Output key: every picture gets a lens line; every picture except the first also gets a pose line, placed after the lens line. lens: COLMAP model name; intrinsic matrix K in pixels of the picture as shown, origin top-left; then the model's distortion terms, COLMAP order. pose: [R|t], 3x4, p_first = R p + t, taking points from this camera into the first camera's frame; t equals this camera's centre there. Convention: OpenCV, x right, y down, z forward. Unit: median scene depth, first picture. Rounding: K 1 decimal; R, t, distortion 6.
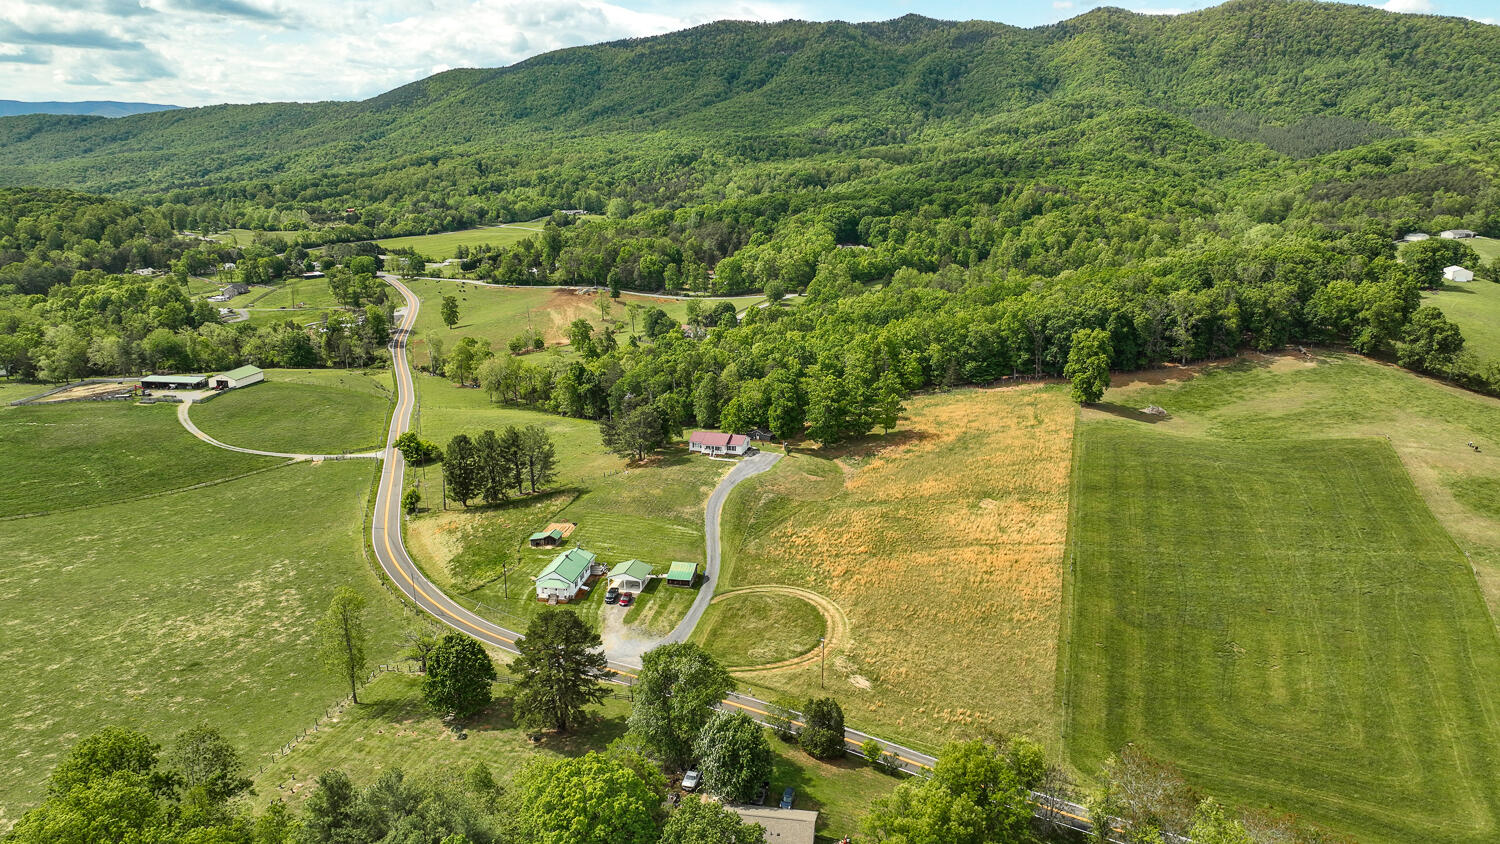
lens RADIAL K [[1053.0, 0, 748.1], [0, 1053.0, 422.1], [0, 0, 1]] dist [-0.001791, 0.019968]
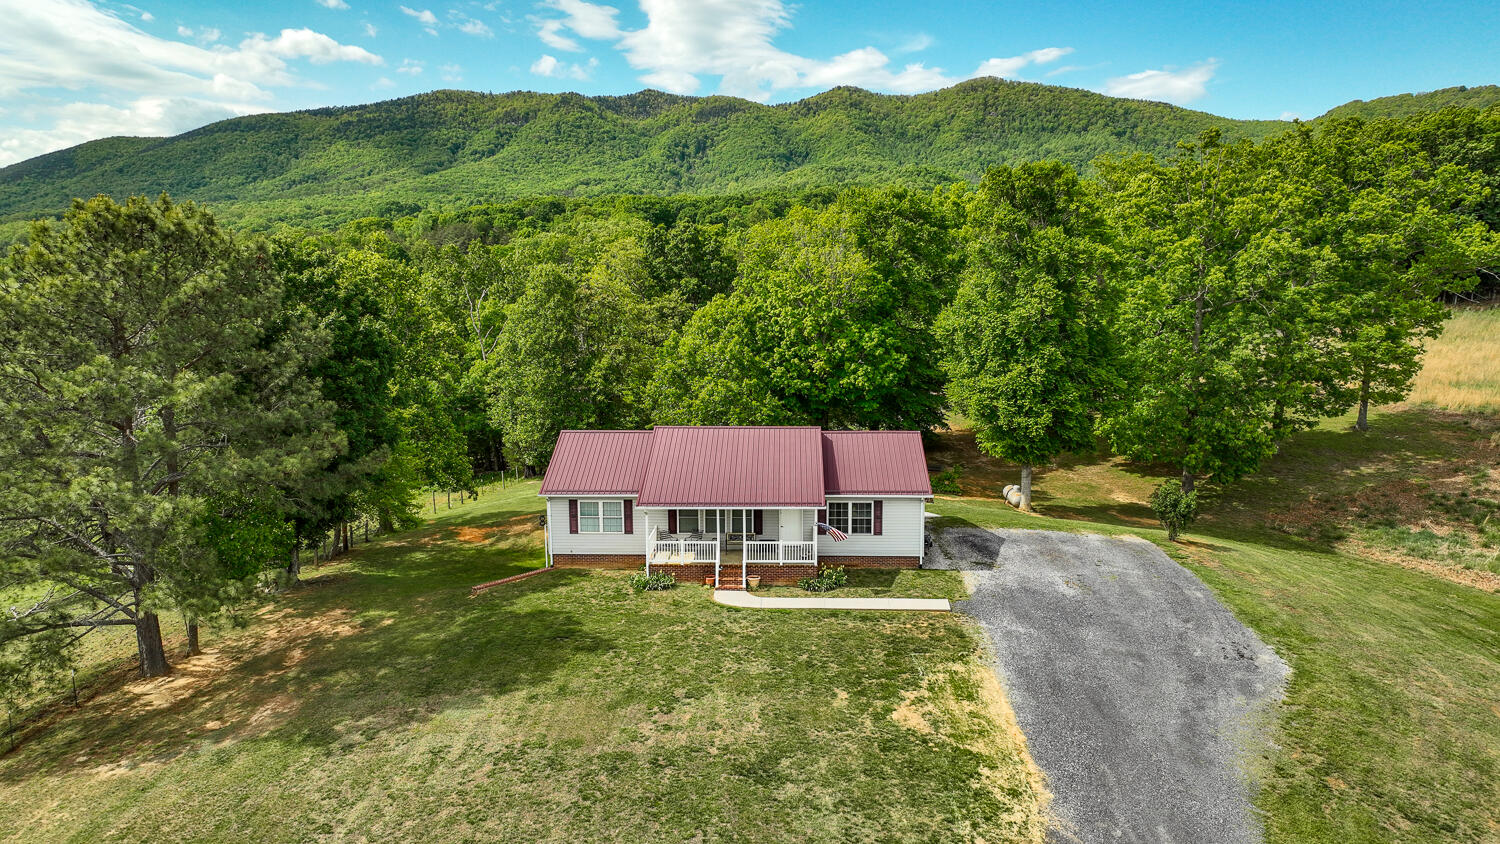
lens RADIAL K [[1053.0, 0, 748.1], [0, 1053.0, 422.1], [0, 0, 1]] dist [-0.001791, 0.019968]
pose [[0.967738, -0.044447, 0.248009, -0.008672], [0.068979, 0.993448, -0.091117, 0.003206], [-0.242334, 0.105284, 0.964463, 0.115244]]
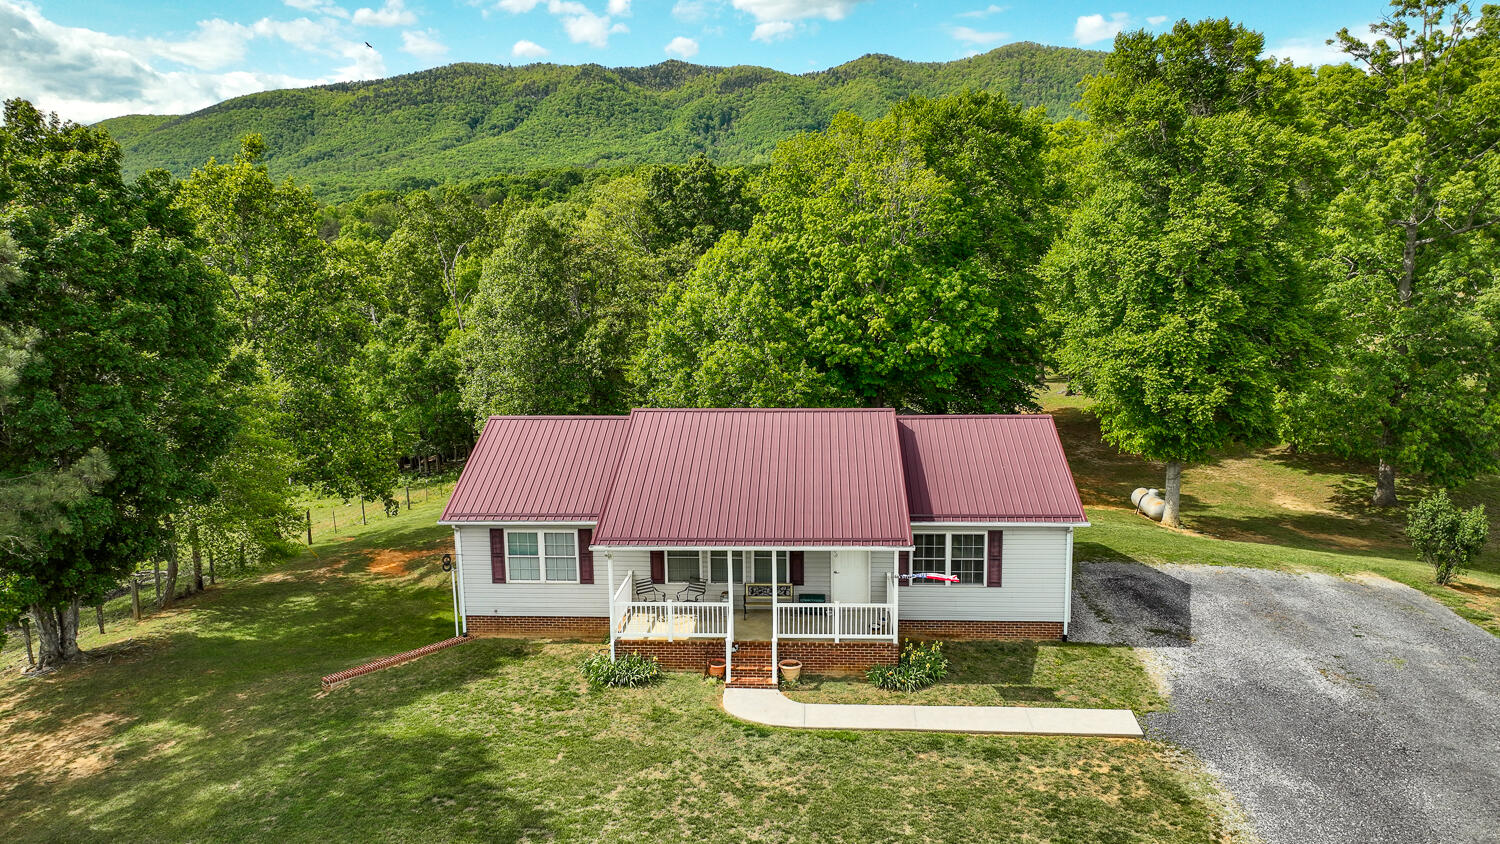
lens RADIAL K [[1074.6, 0, 750.0], [0, 1074.6, 422.0], [0, 0, 1]] dist [0.005414, 0.000626]
pose [[0.973180, -0.052735, 0.223917, -0.006902], [0.071152, 0.994643, -0.074988, 0.002544], [-0.218763, 0.088908, 0.971719, 0.122318]]
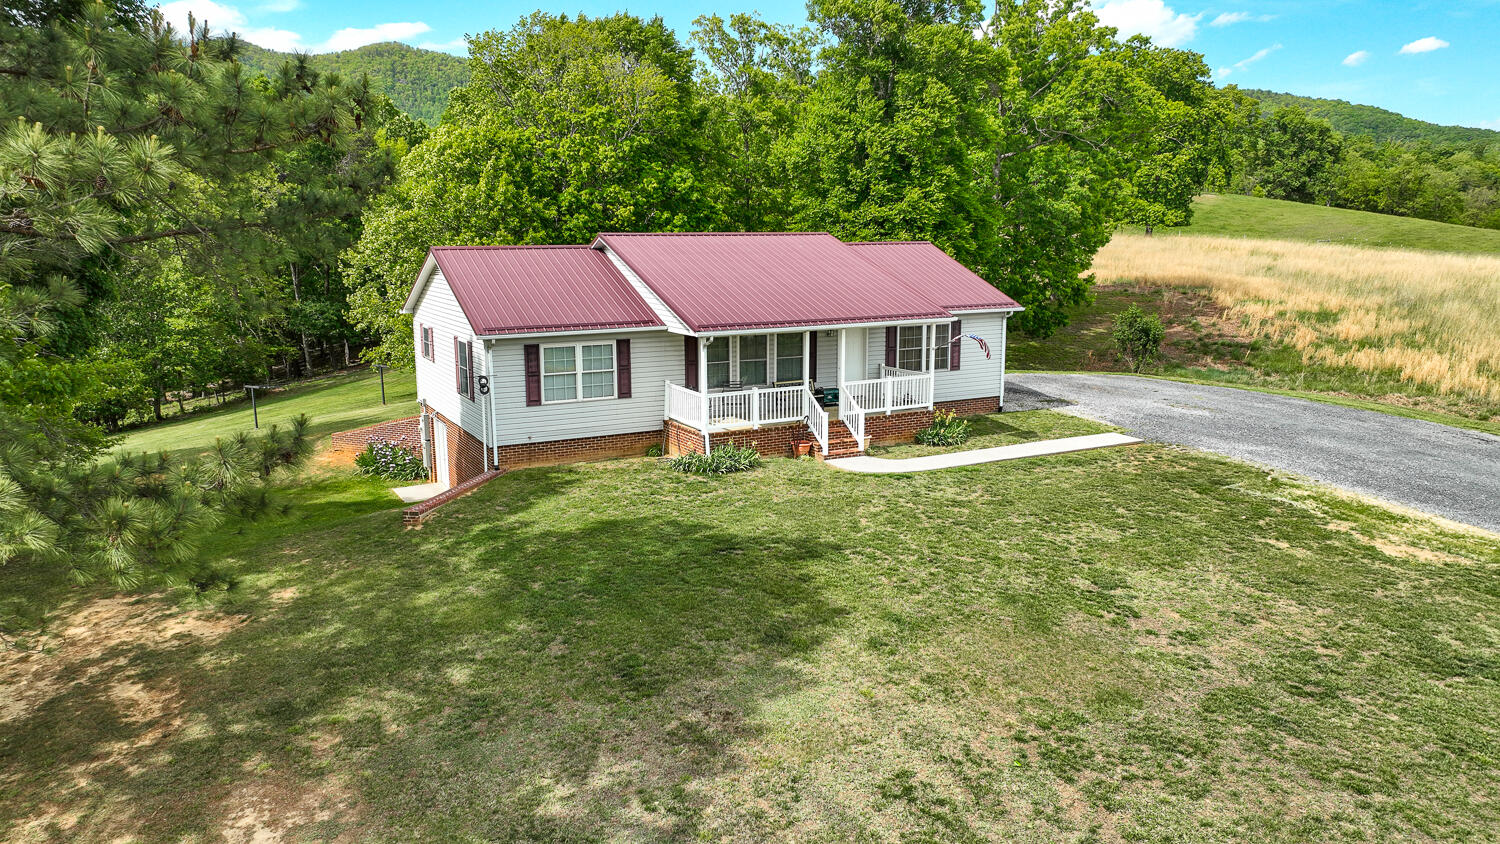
lens RADIAL K [[1053.0, 0, 748.1], [0, 1053.0, 422.1], [0, 0, 1]] dist [-0.001791, 0.019968]
pose [[0.704659, -0.130959, 0.697356, -0.013231], [0.184295, 0.982870, -0.001649, 0.003864], [-0.685194, 0.129681, 0.716723, 0.125644]]
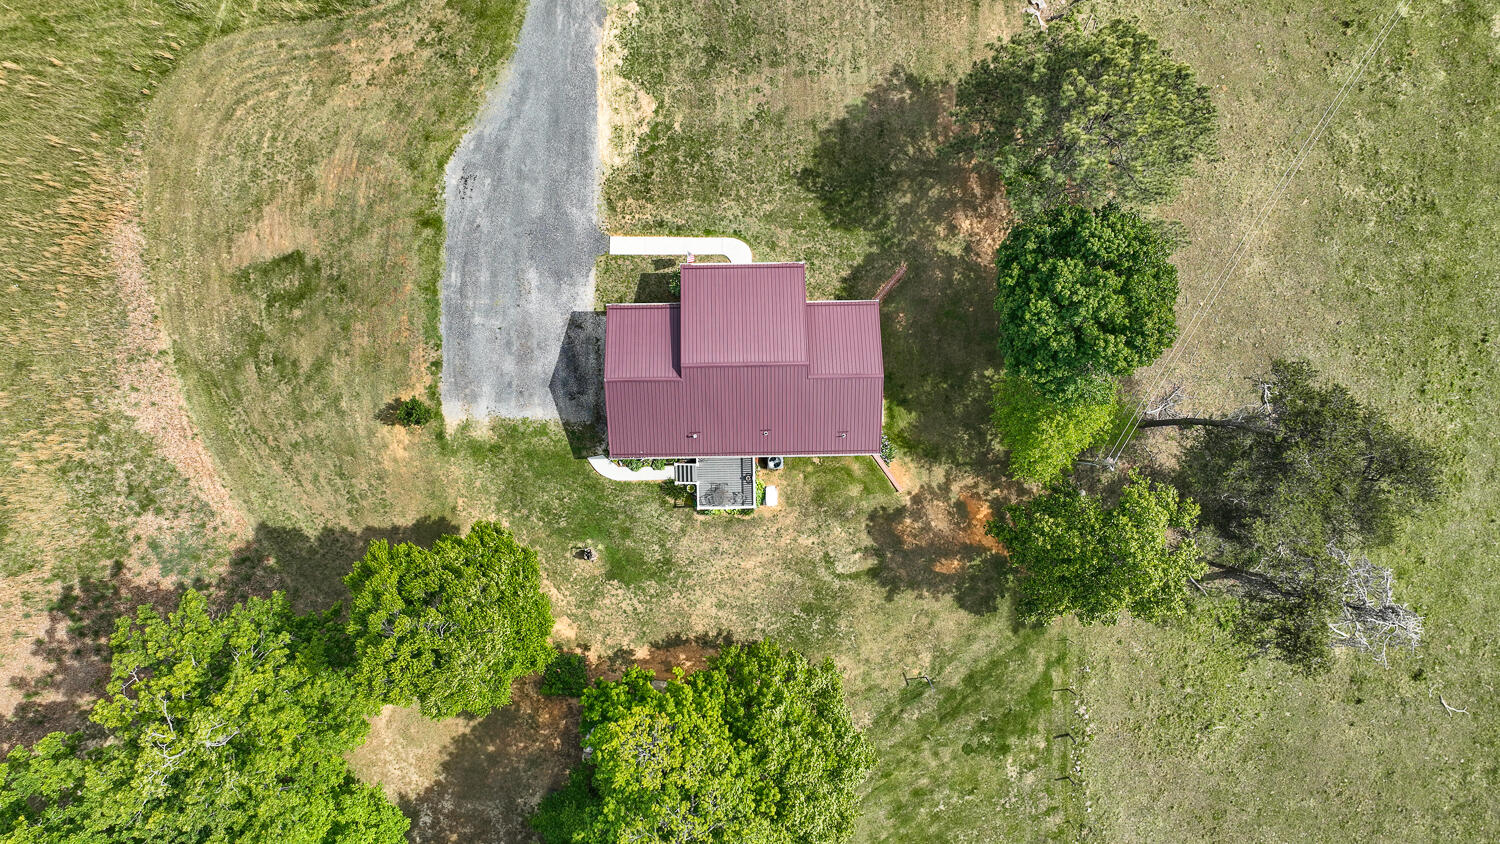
lens RADIAL K [[1053.0, 0, 748.1], [0, 1053.0, 422.1], [0, 0, 1]] dist [-0.001791, 0.019968]
pose [[-0.951899, 0.306305, -0.008167, -0.003170], [-0.086135, -0.241912, 0.966467, -0.024994], [0.294058, 0.920682, 0.256659, 0.129734]]
